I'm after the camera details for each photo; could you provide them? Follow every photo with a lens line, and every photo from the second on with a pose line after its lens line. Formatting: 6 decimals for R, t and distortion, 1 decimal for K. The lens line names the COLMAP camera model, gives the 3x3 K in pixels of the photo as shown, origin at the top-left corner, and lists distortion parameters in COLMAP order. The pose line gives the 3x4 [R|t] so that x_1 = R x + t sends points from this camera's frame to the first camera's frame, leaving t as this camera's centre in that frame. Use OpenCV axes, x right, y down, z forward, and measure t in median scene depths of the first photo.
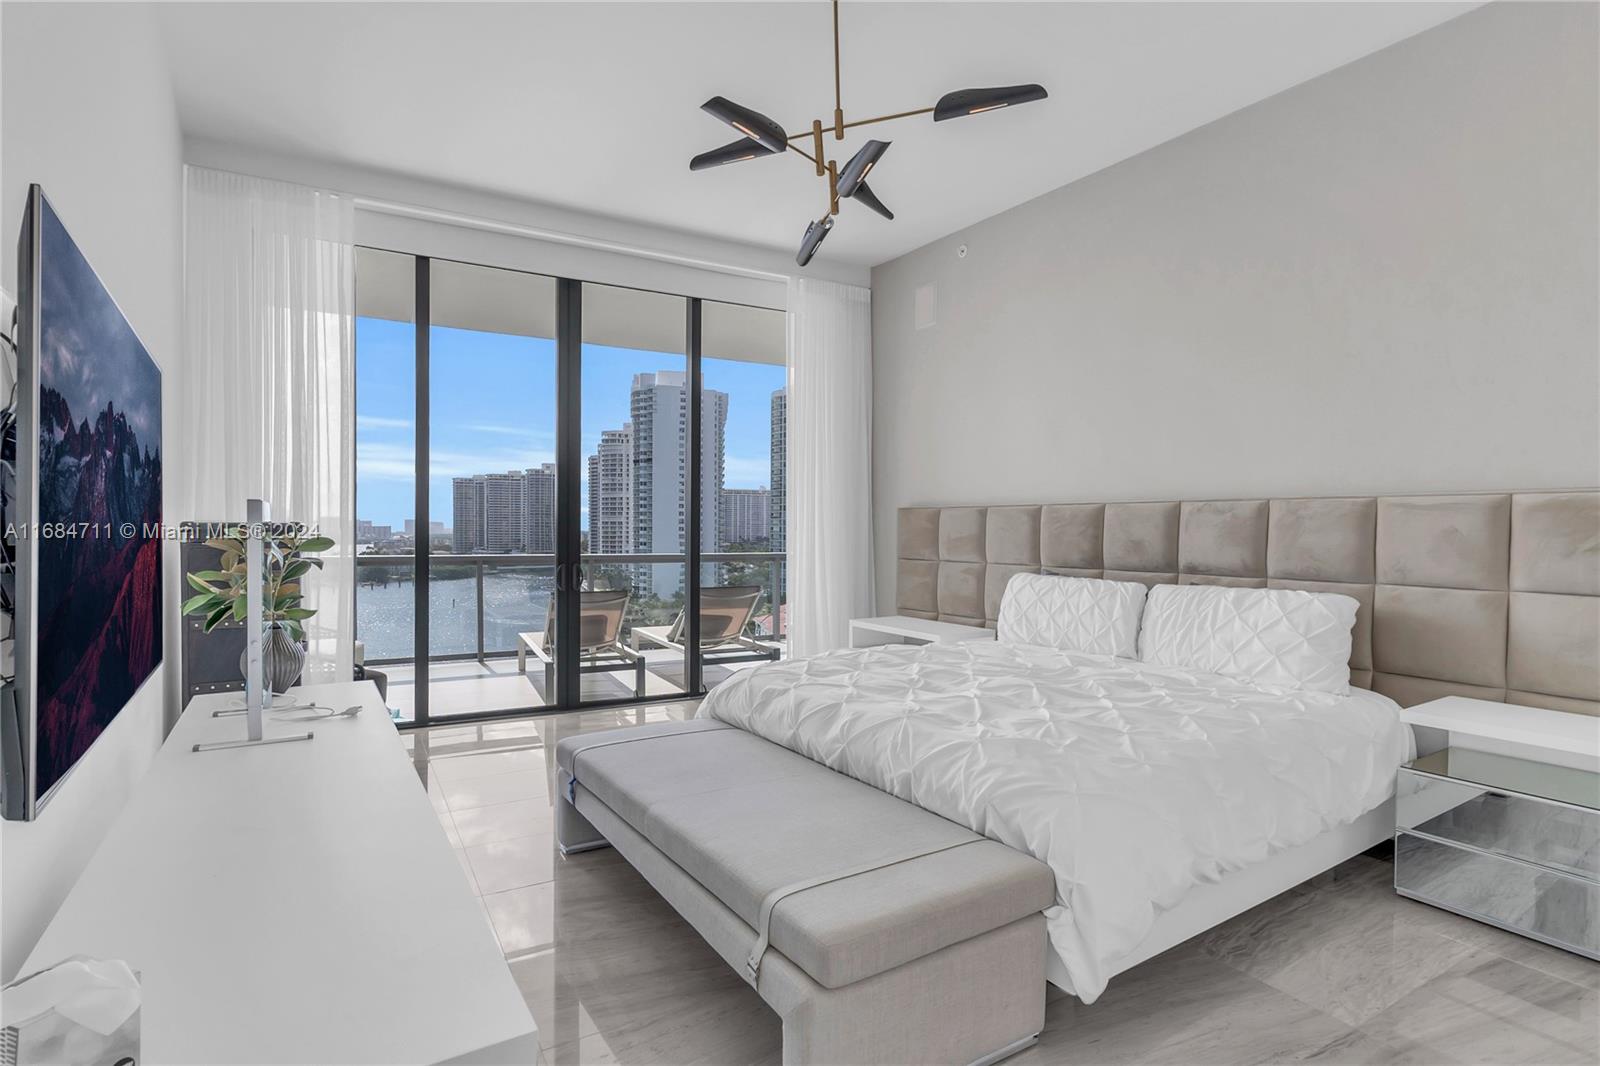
lens RADIAL K [[813.1, 0, 800.0], [0, 813.1, 533.0], [0, 0, 1]] dist [-0.000251, -0.000044]
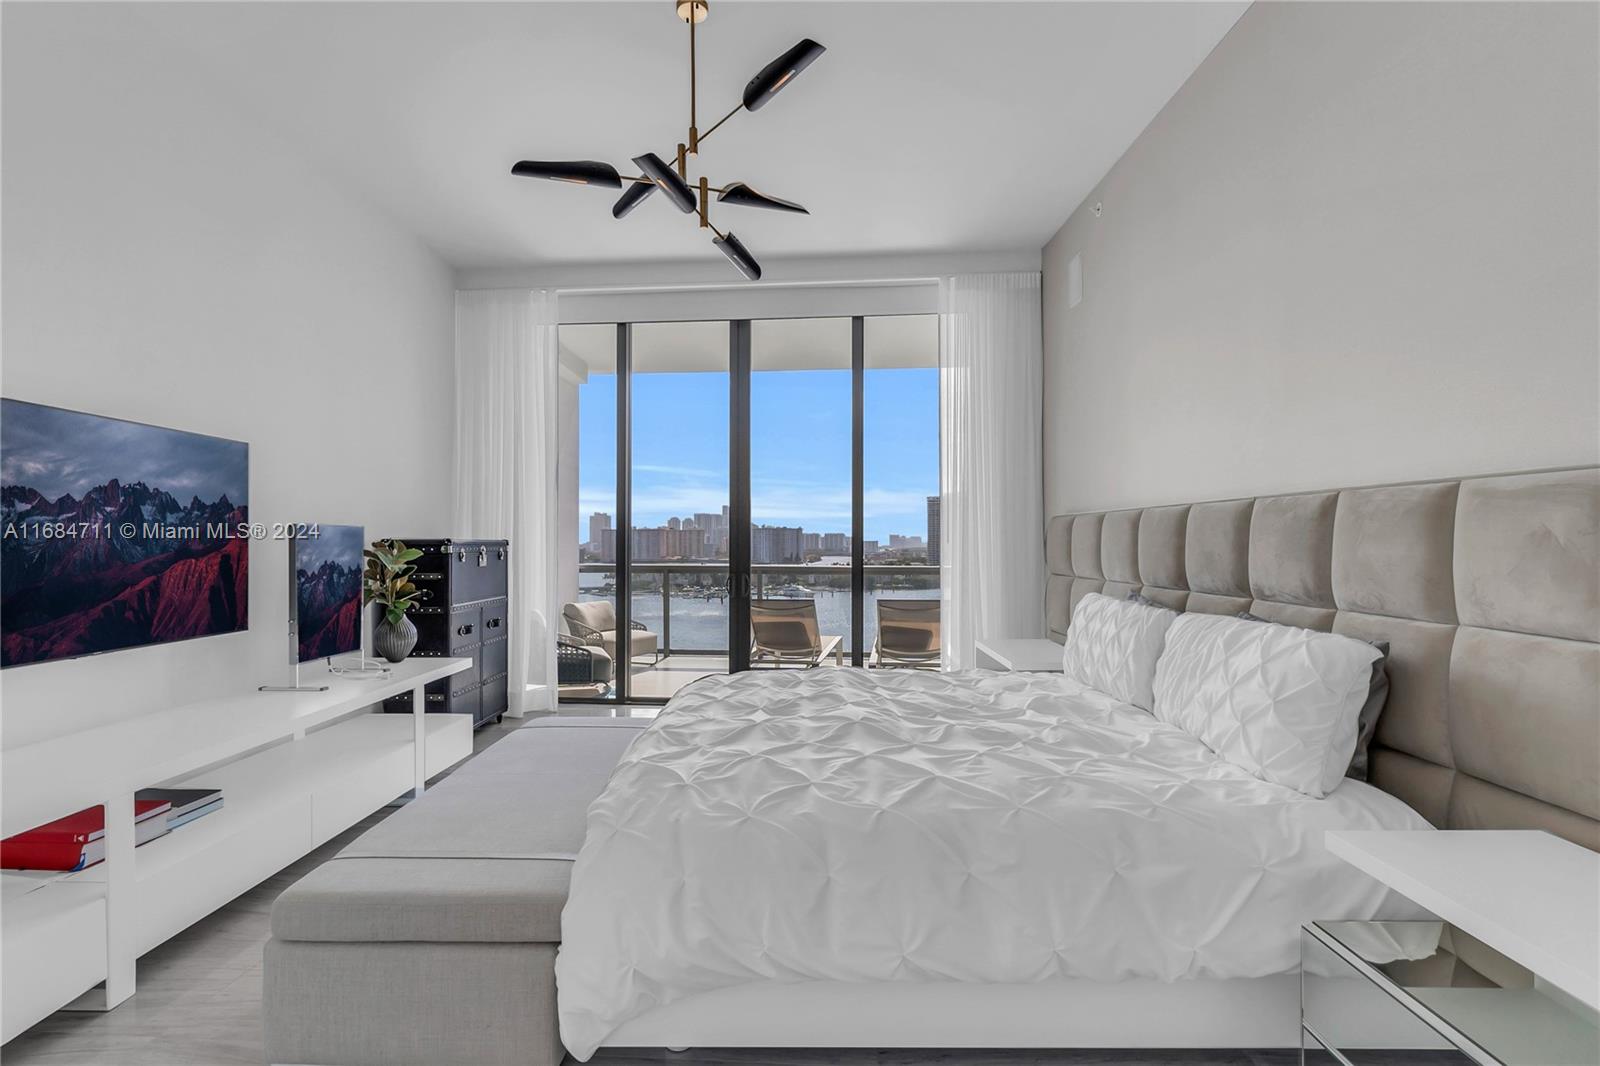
lens RADIAL K [[791.6, 0, 800.0], [0, 791.6, 533.0], [0, 0, 1]] dist [-0.000068, 0.000000]
pose [[0.822805, -0.013517, -0.568164, 0.545147], [0.003881, 0.999827, -0.018165, 0.003162], [0.568311, 0.012741, 0.822715, 0.205830]]
